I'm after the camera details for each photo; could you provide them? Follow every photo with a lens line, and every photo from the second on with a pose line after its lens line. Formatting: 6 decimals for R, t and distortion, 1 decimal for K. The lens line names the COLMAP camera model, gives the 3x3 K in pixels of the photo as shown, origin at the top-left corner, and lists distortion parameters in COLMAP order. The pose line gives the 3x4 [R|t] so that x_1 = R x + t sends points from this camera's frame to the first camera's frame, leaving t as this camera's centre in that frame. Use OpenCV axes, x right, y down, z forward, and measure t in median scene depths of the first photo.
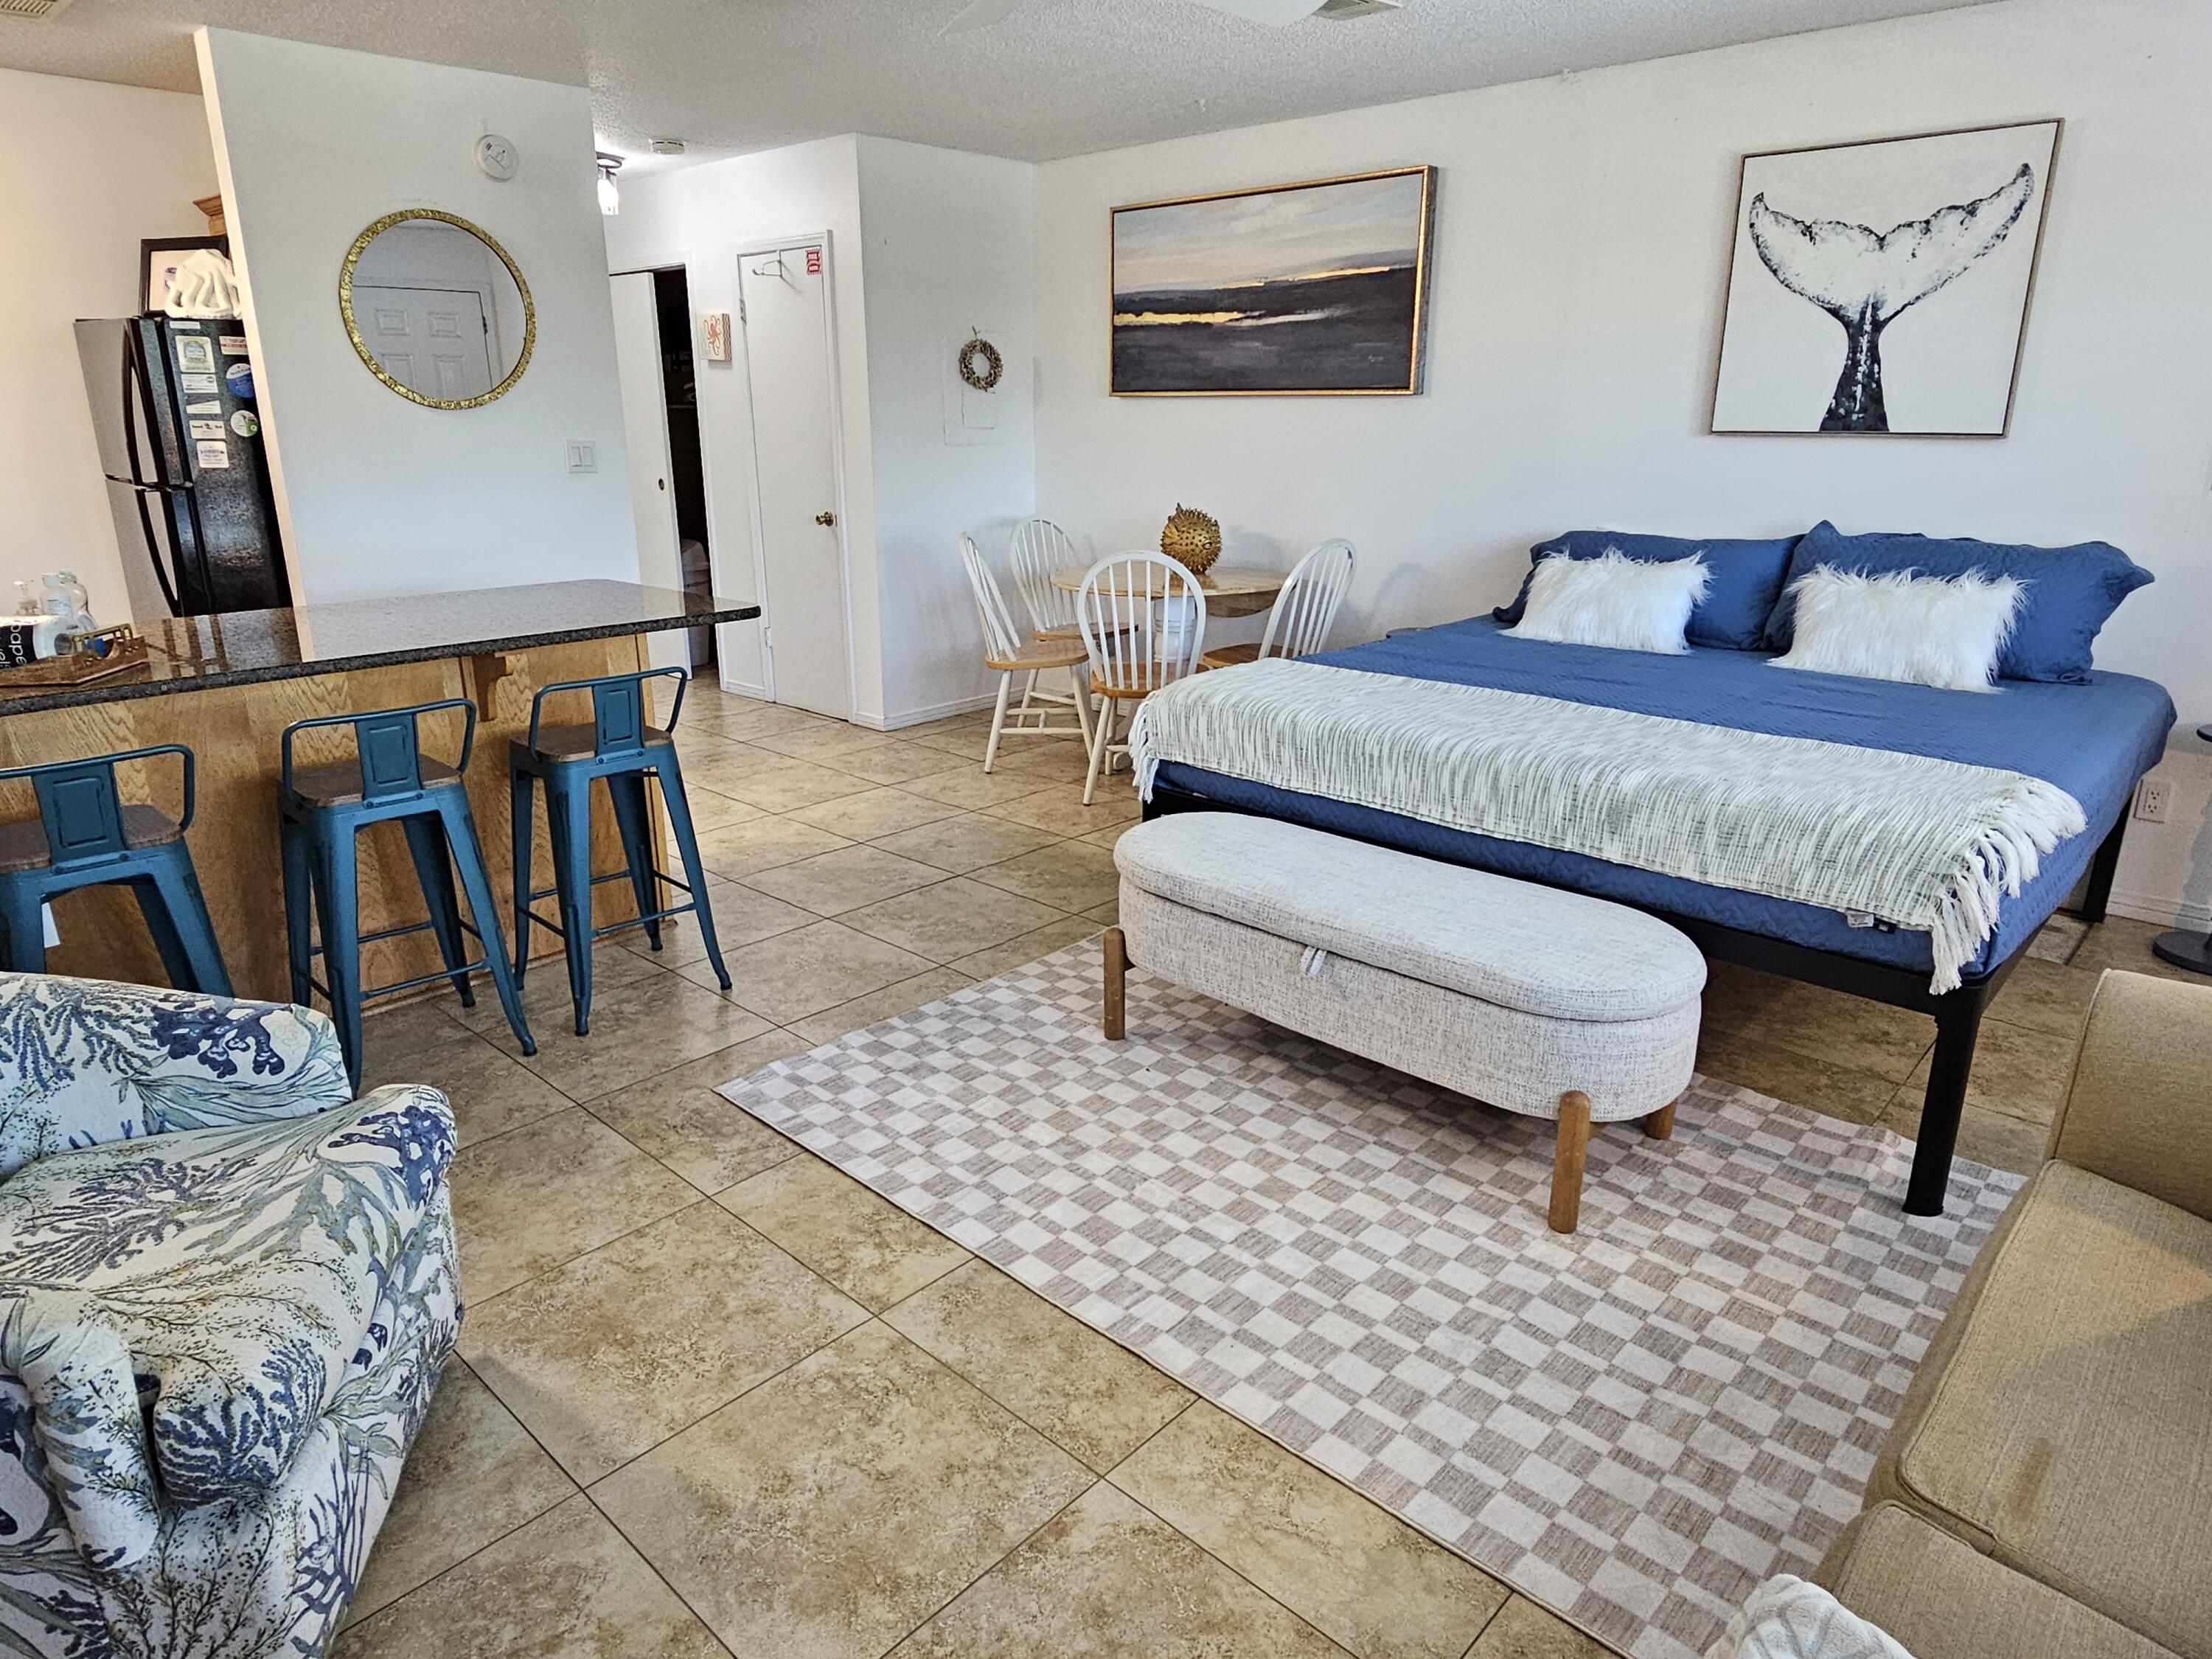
lens RADIAL K [[1359.2, 0, 1096.2], [0, 1359.2, 819.4], [0, 0, 1]] dist [0.009764, -0.011668]
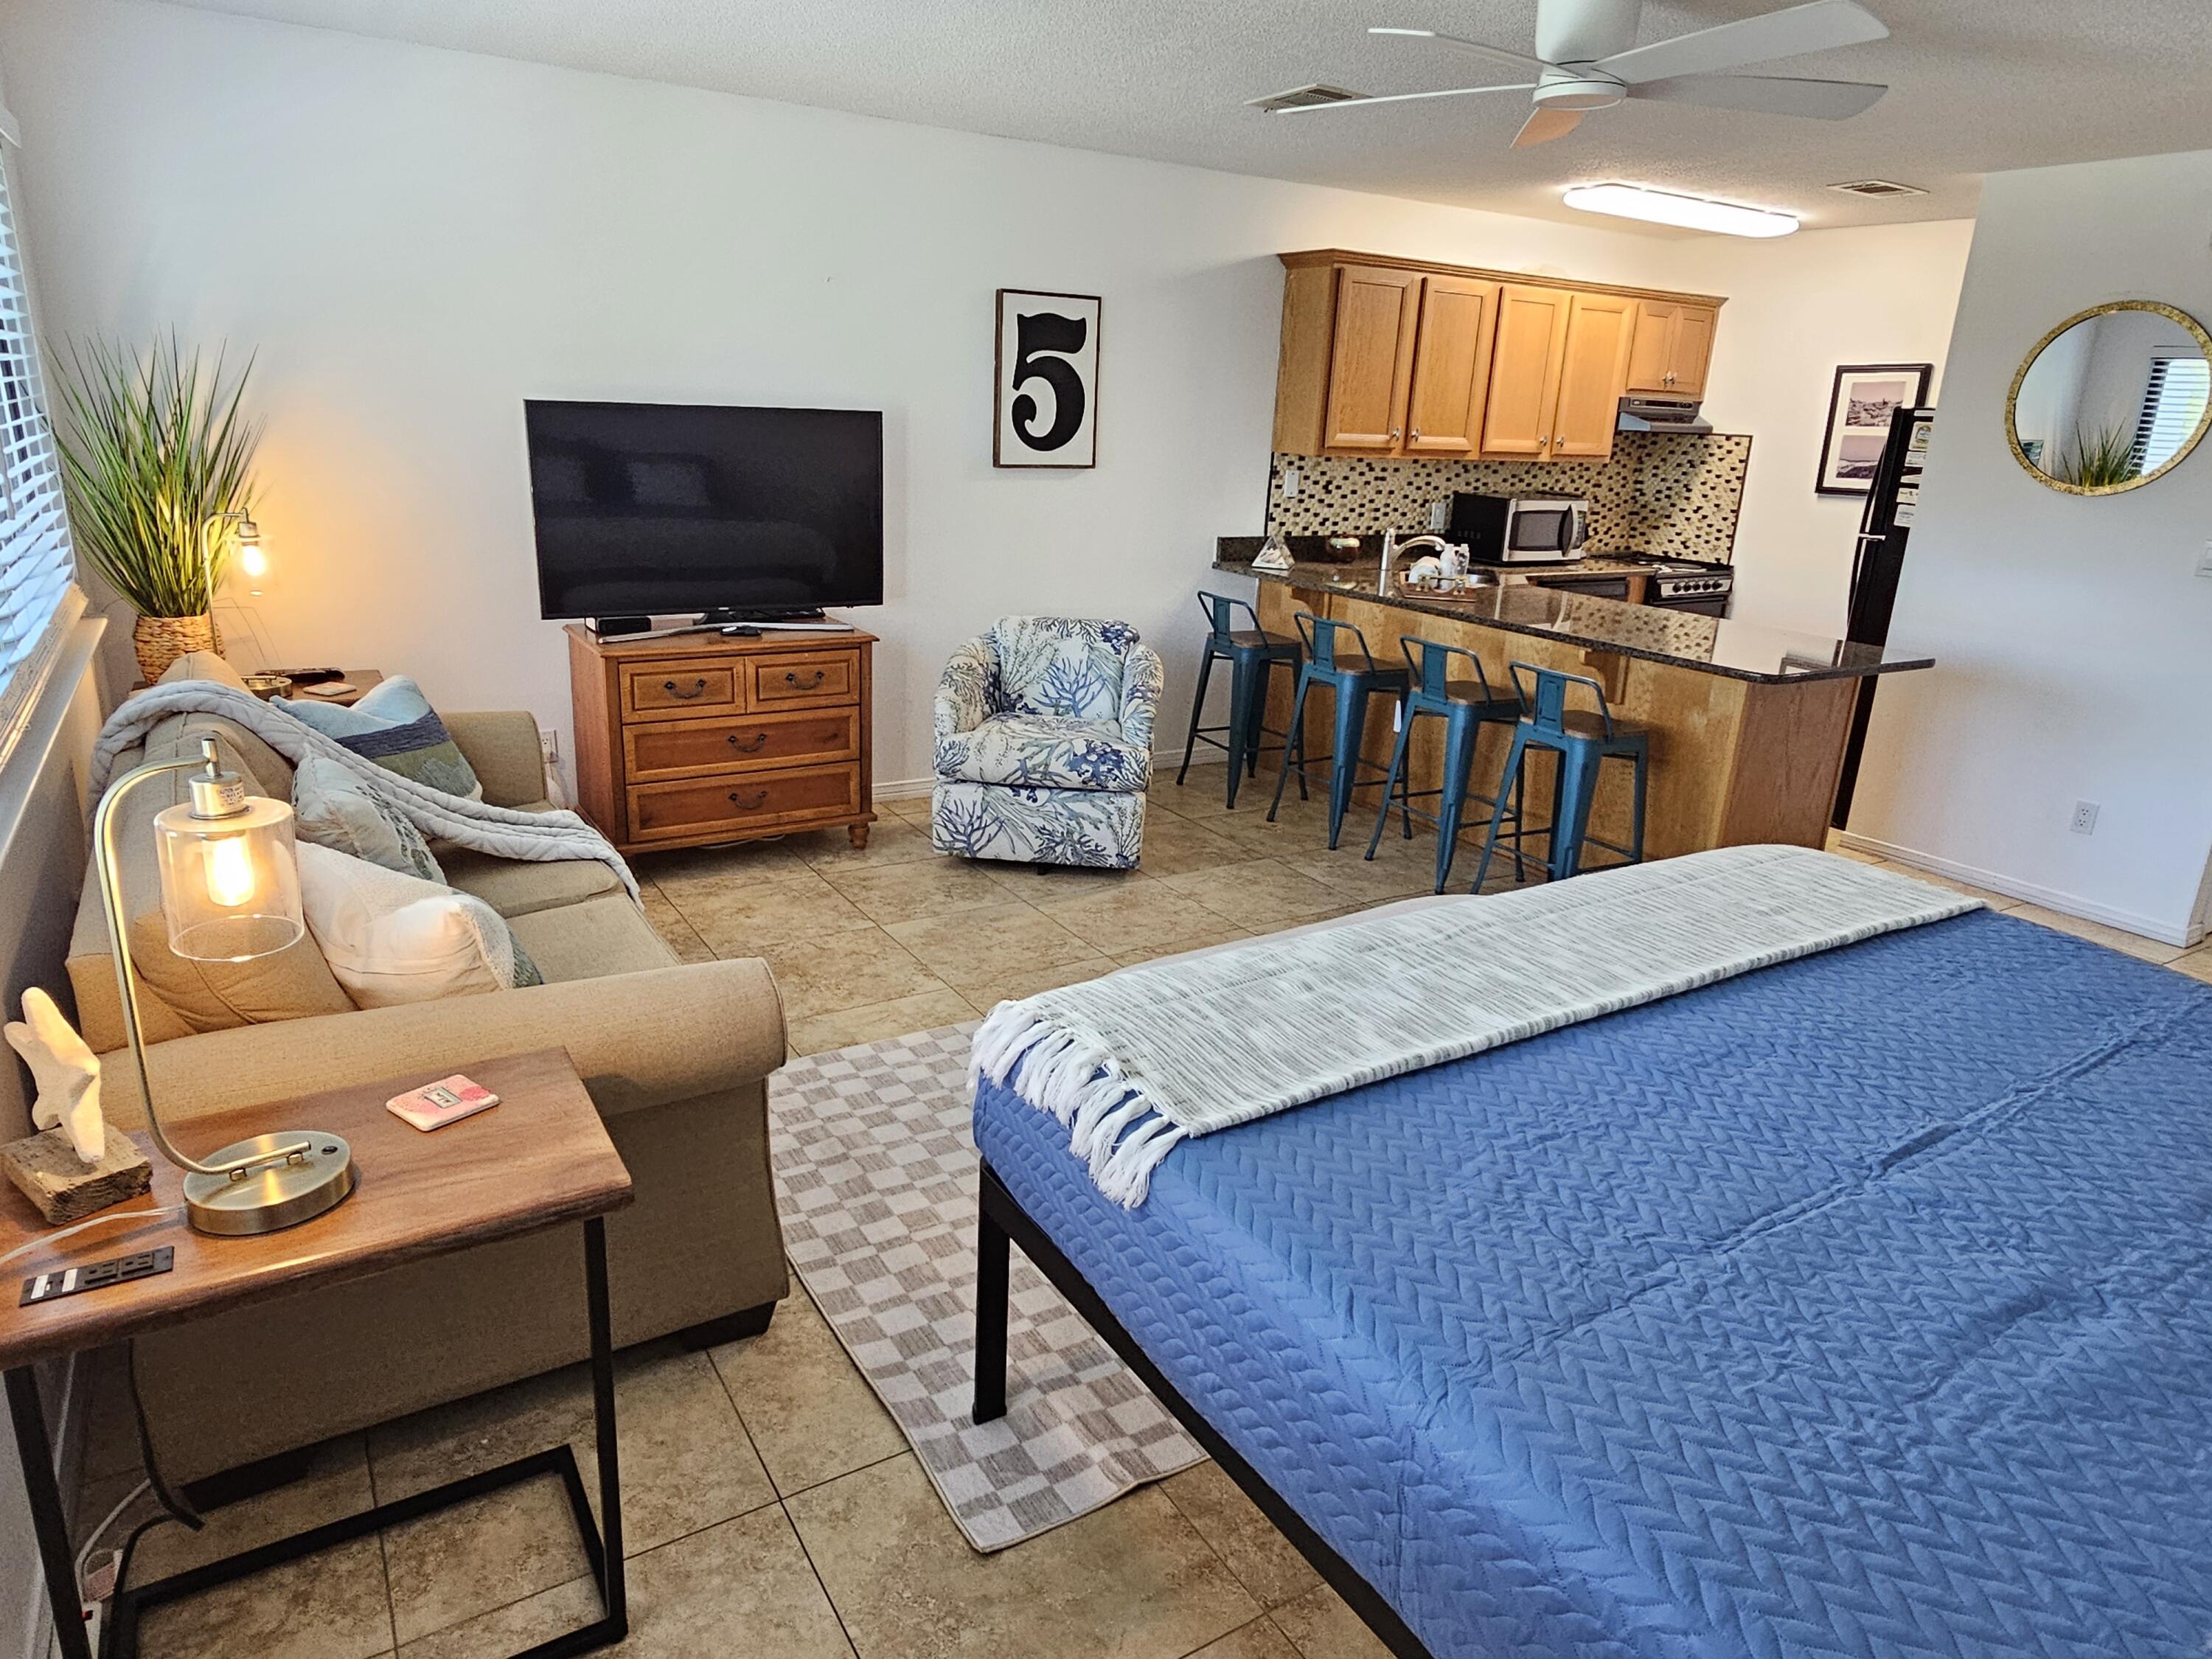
lens RADIAL K [[1359.2, 0, 1096.2], [0, 1359.2, 819.4], [0, 0, 1]] dist [0.009764, -0.011668]
pose [[-0.263442, 0.274422, -0.924819, 0.846595], [-0.325449, 0.877197, 0.352998, -0.246939], [0.908120, 0.393976, -0.141780, 0.681072]]
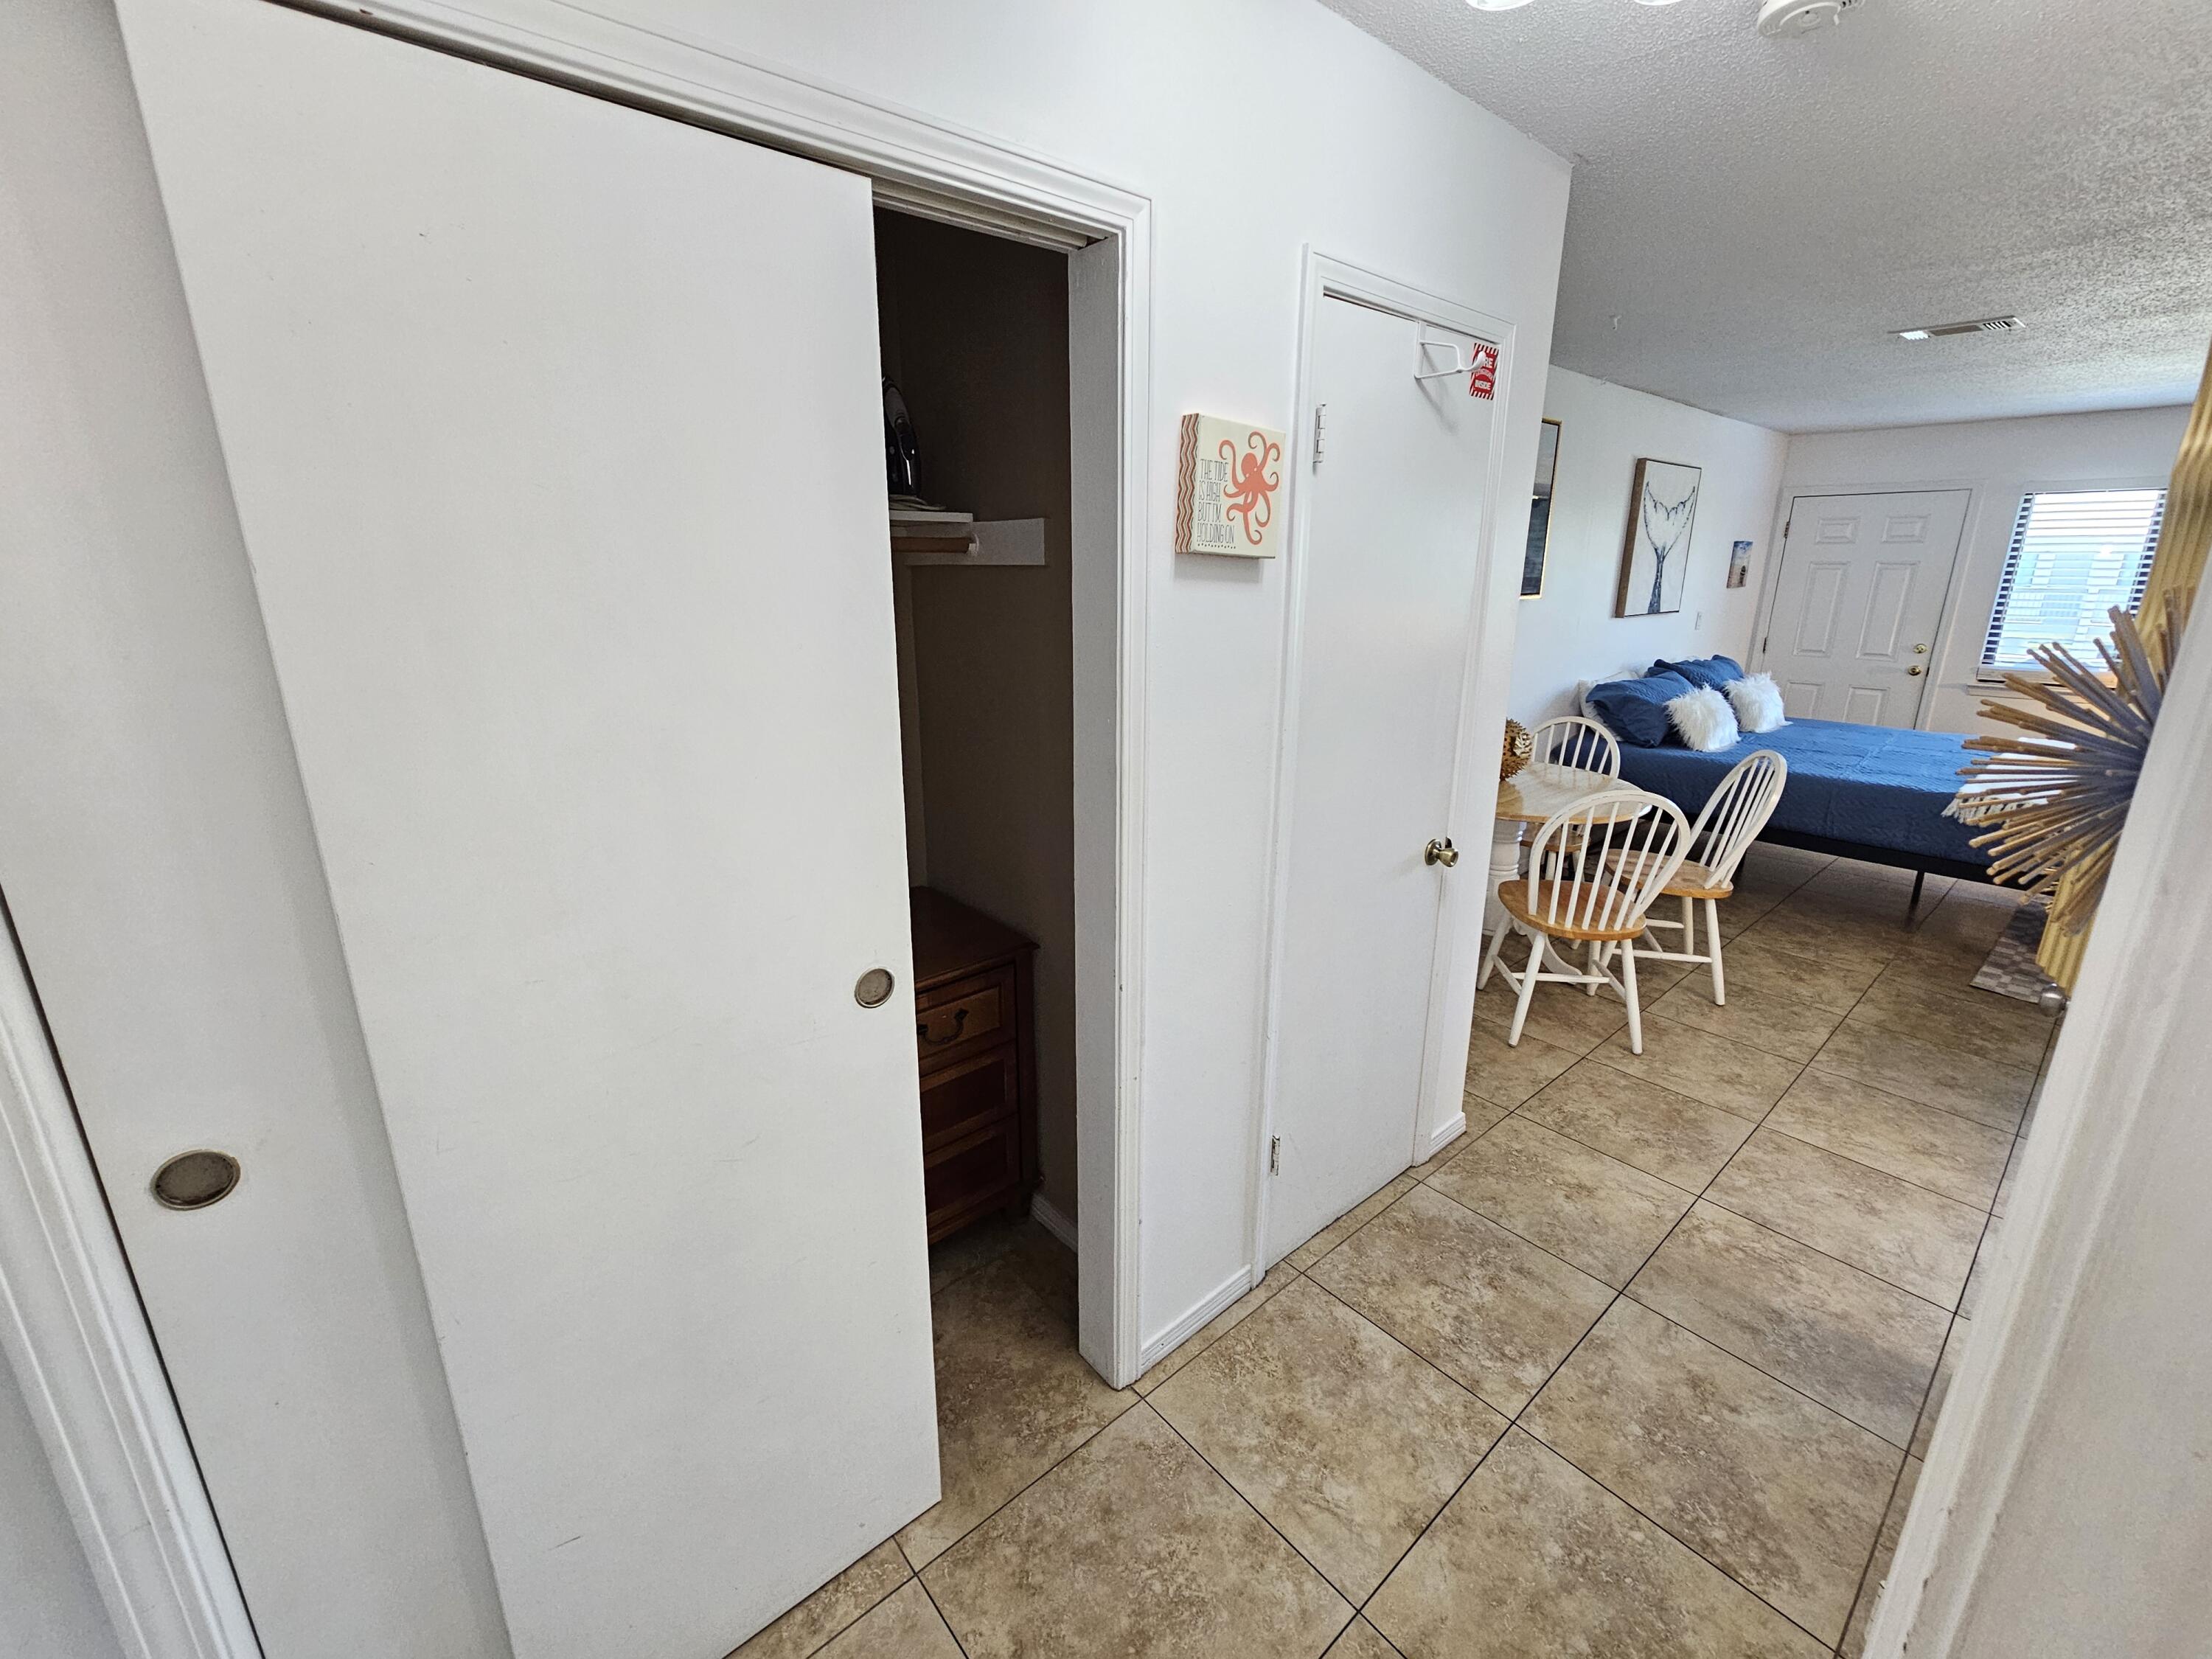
lens RADIAL K [[905.2, 0, 1111.6], [0, 905.2, 822.5], [0, 0, 1]] dist [-0.002213, -0.000379]
pose [[0.111827, -0.269882, 0.956378, -0.878423], [0.292390, 0.928747, 0.227896, -0.558491], [-0.949738, 0.254151, 0.182770, 1.671761]]
